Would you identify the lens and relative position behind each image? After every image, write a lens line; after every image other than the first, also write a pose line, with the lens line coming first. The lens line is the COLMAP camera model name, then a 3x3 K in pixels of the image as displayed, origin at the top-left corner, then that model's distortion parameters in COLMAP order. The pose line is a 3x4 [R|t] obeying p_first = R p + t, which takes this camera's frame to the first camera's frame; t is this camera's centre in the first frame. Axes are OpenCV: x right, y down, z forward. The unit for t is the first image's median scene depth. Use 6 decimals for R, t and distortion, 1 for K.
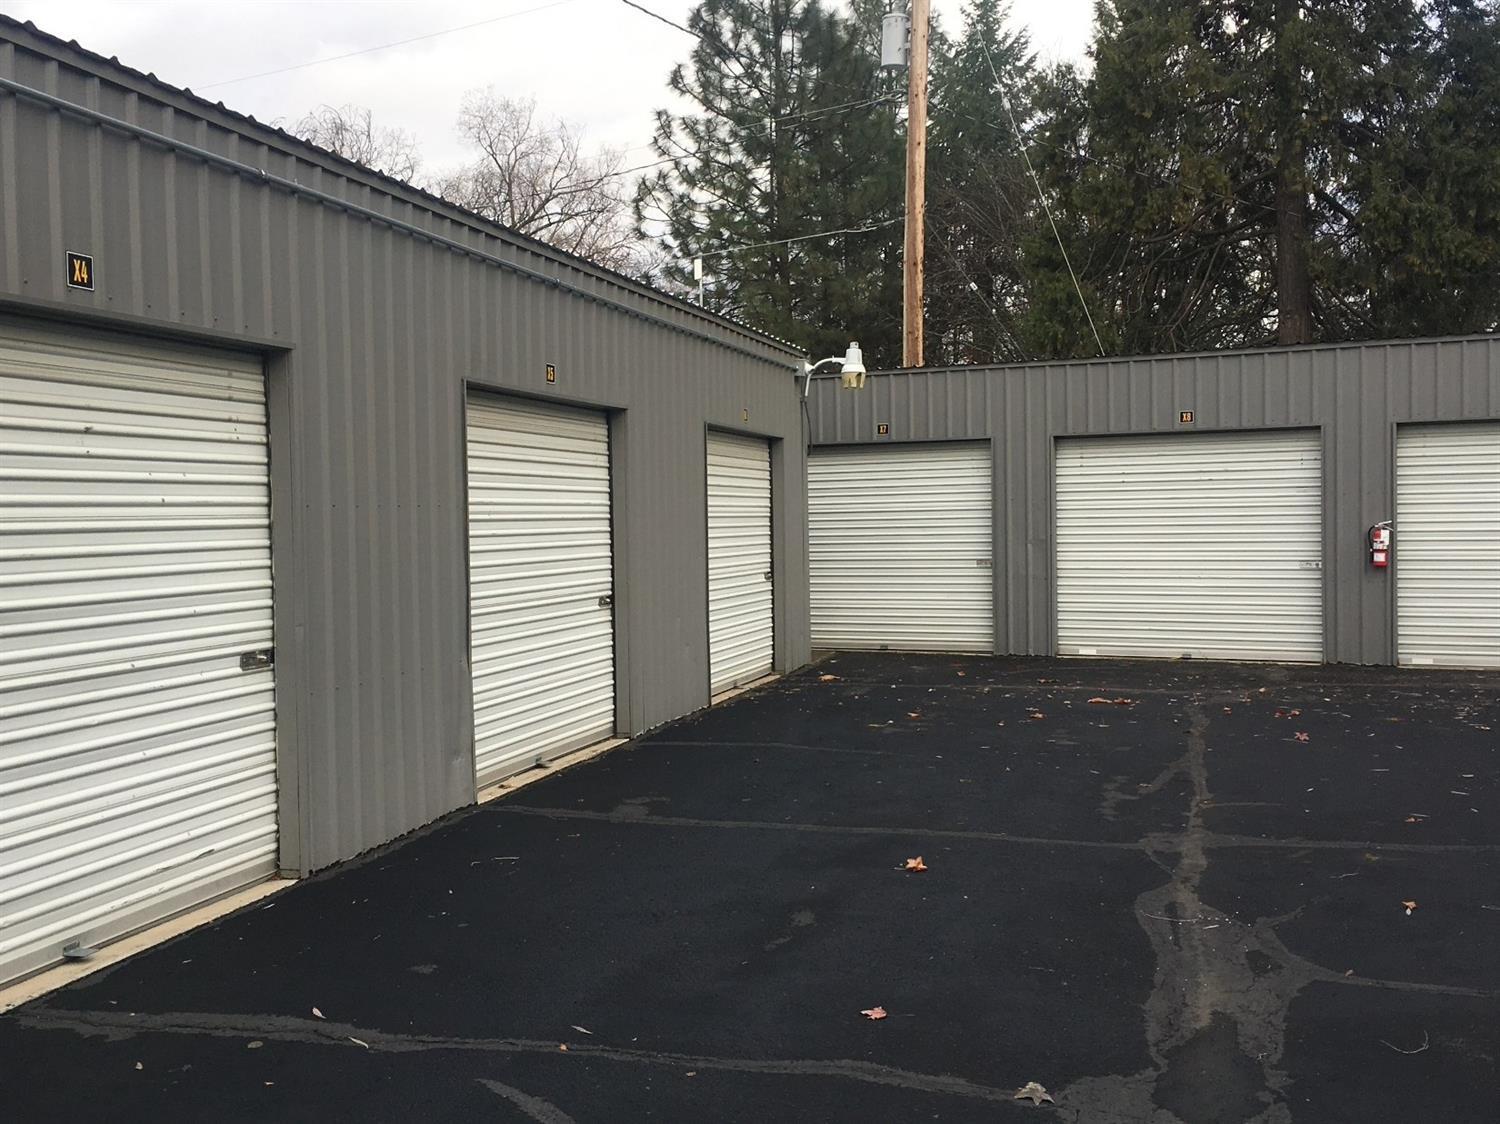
lens RADIAL K [[1611.8, 0, 759.0], [0, 1611.8, 561.7], [0, 0, 1]] dist [0.062353, 0.000000]
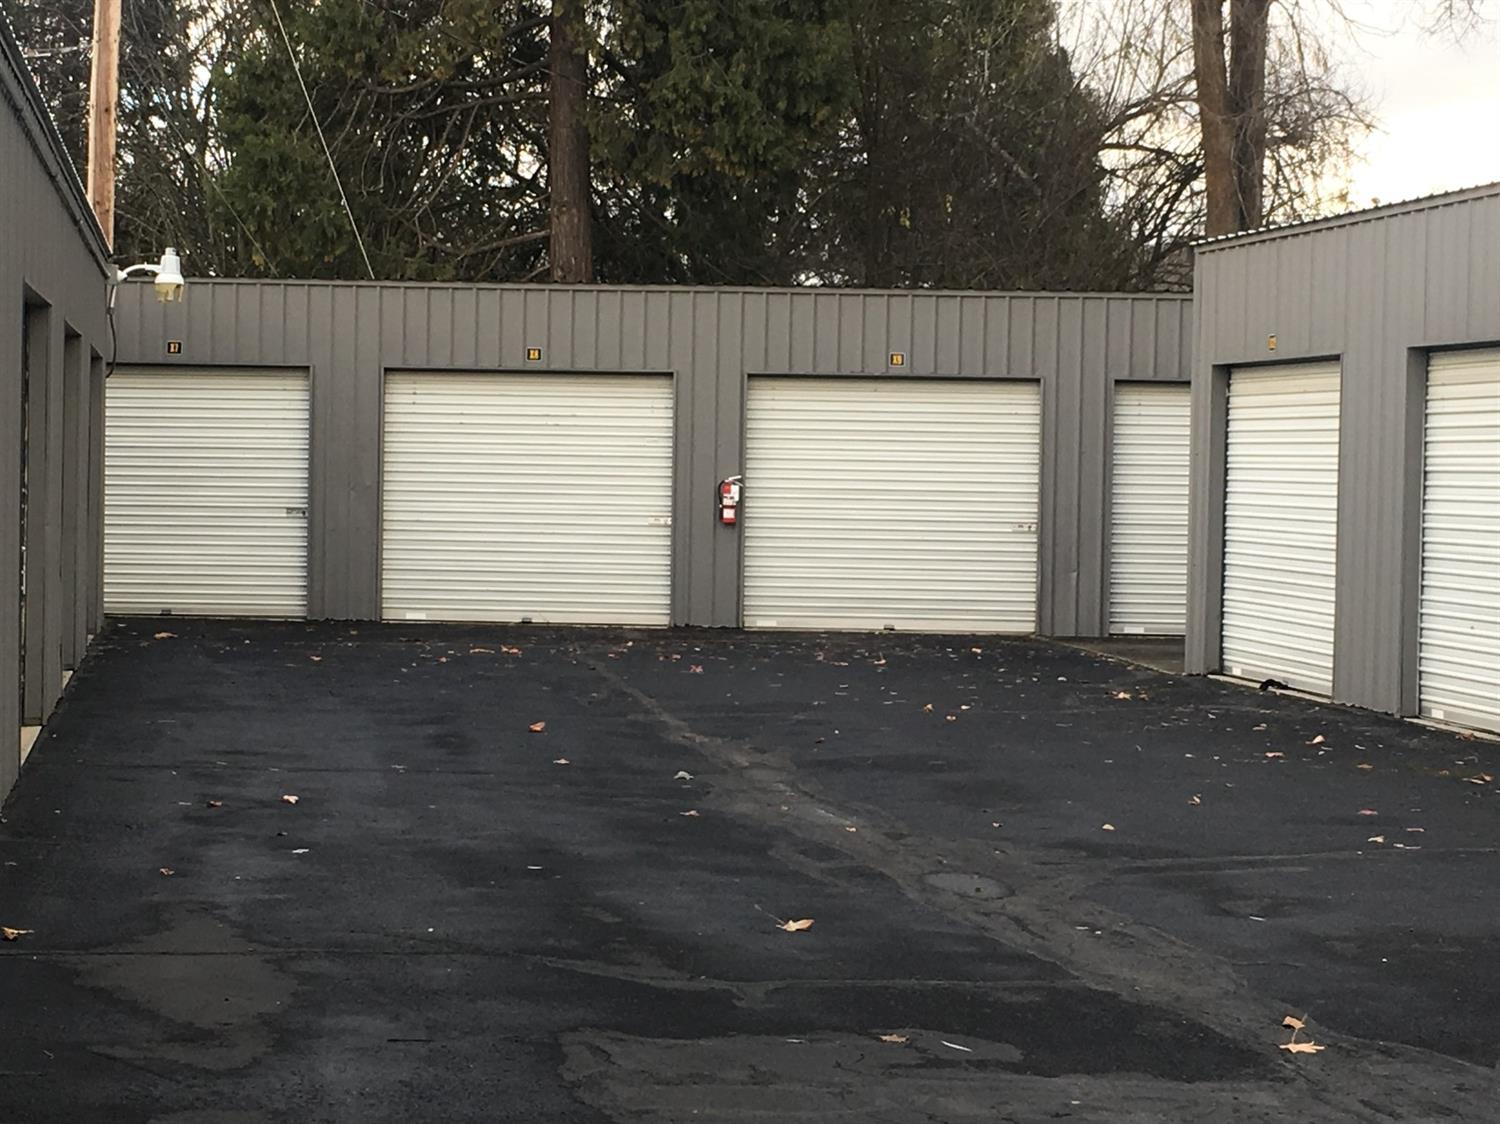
lens RADIAL K [[3038.3, 0, 741.2], [0, 3038.3, 550.6], [0, 0, 1]] dist [0.012269, 0.000000]
pose [[0.907830, 0.018392, 0.418934, -0.326572], [-0.018499, 0.999822, -0.003806, 0.023469], [-0.418929, -0.004295, 0.908009, -0.564214]]
